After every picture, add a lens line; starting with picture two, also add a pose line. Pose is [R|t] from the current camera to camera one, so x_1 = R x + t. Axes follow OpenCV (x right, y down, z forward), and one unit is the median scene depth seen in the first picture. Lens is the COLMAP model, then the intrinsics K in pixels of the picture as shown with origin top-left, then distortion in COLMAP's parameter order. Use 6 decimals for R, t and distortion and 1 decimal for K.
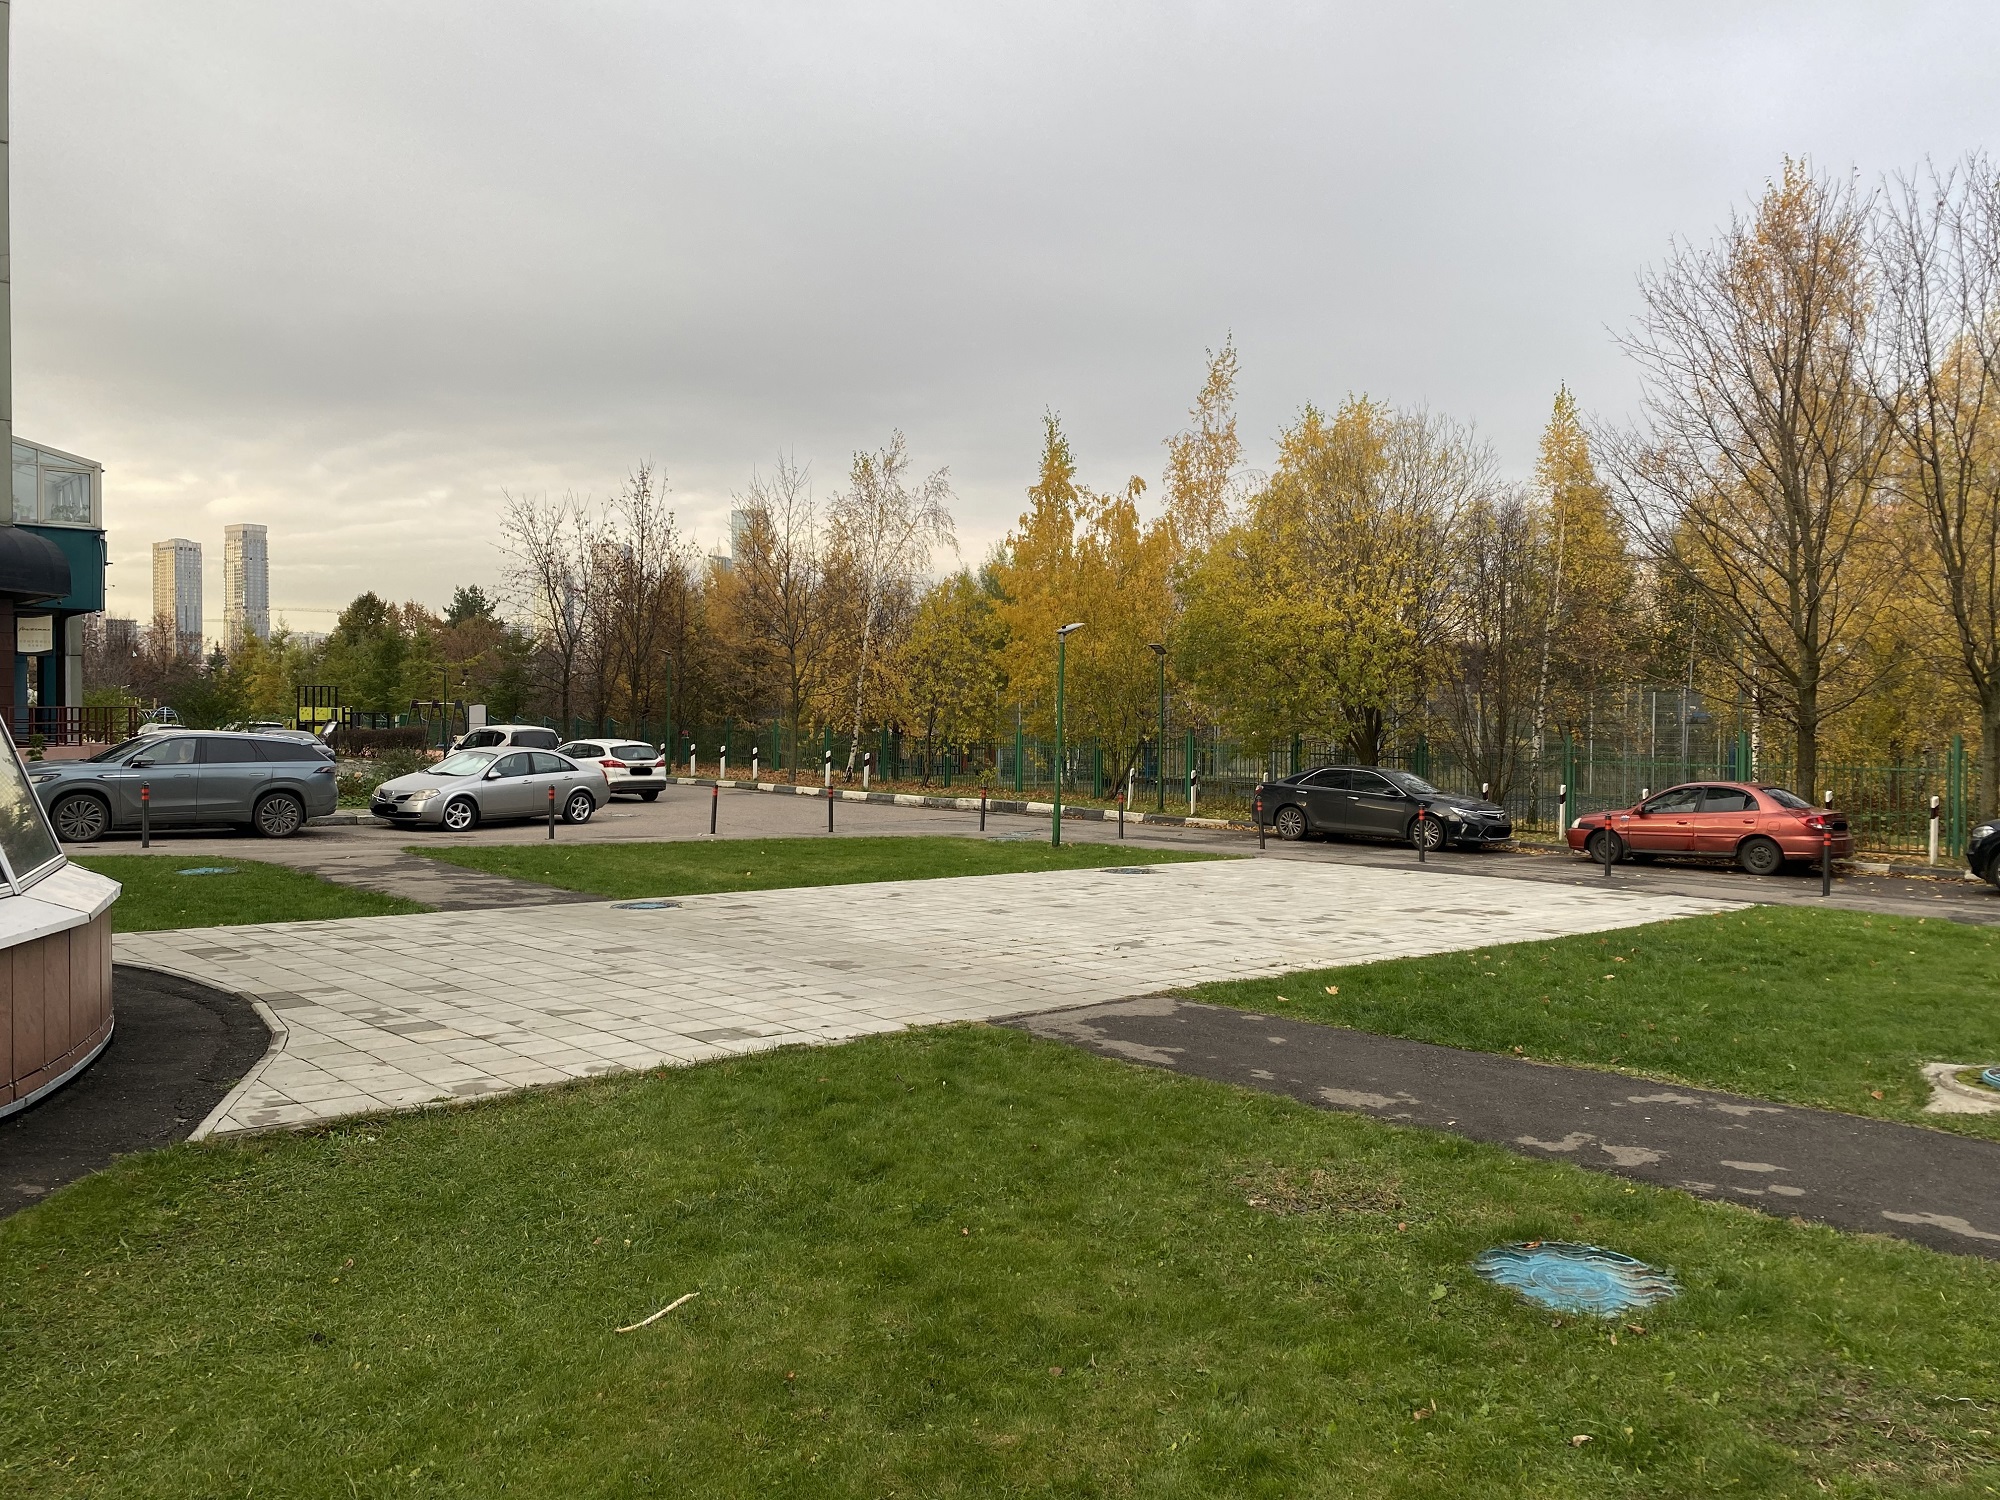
lens RADIAL K [[1504.0, 0, 1005.5], [0, 1504.0, 745.4], [0, 0, 1]] dist [0.035057, -0.046118]
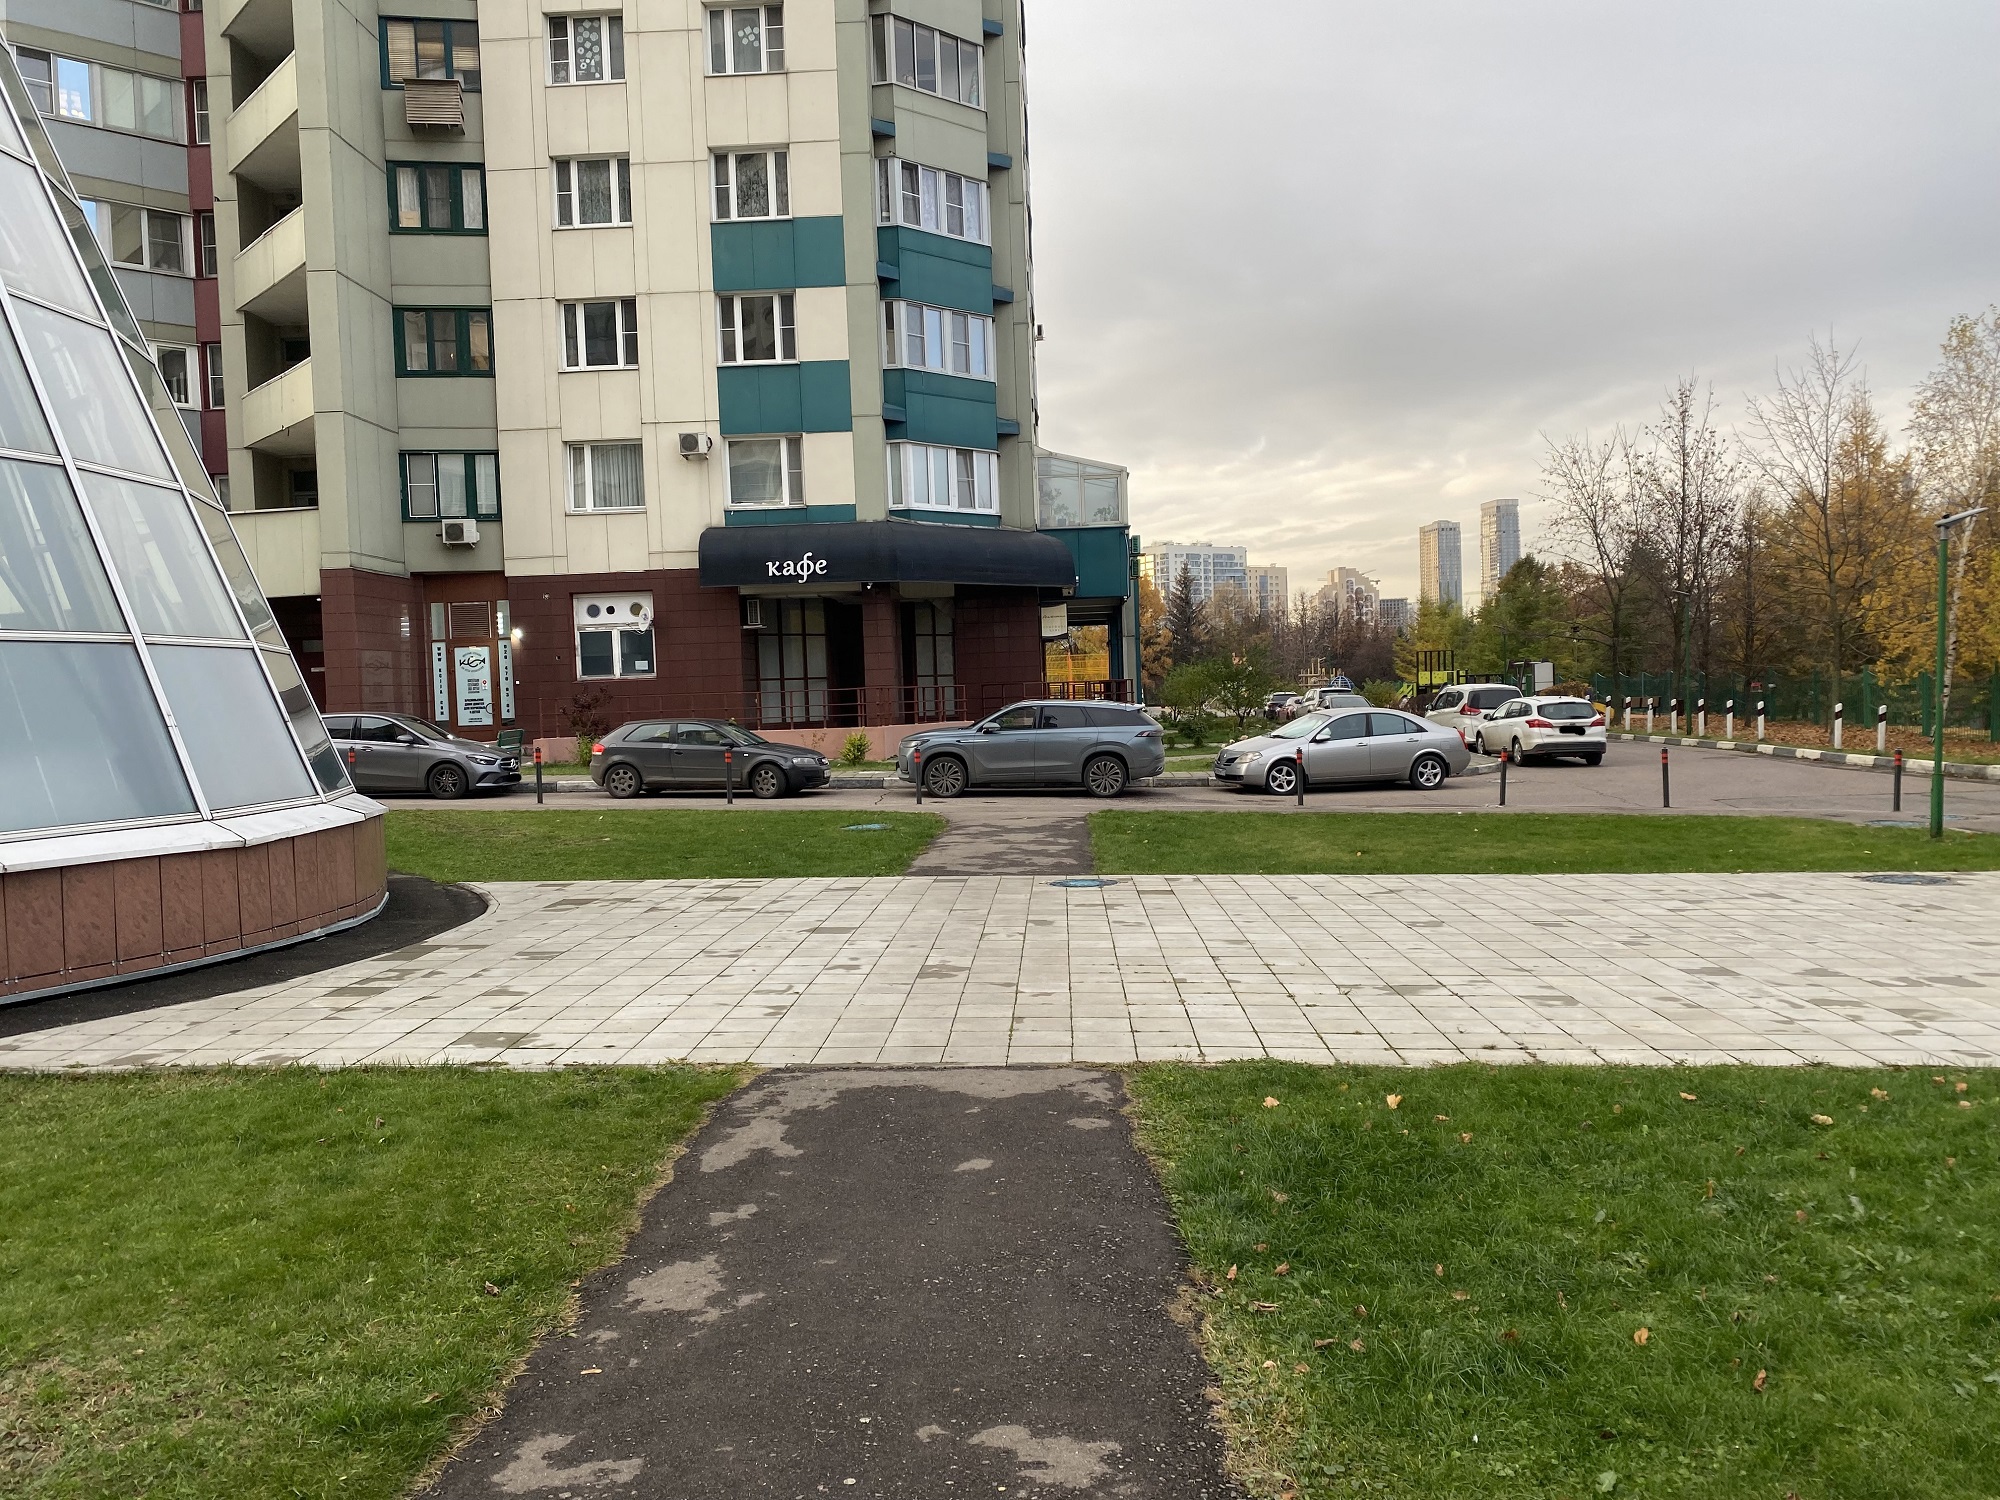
lens RADIAL K [[1504.0, 0, 1005.5], [0, 1504.0, 745.4], [0, 0, 1]] dist [0.035057, -0.046118]
pose [[0.703690, -0.001881, -0.710504, 0.189110], [0.020459, 0.999635, 0.017617, 0.003417], [0.710212, -0.026933, 0.703472, 0.169019]]
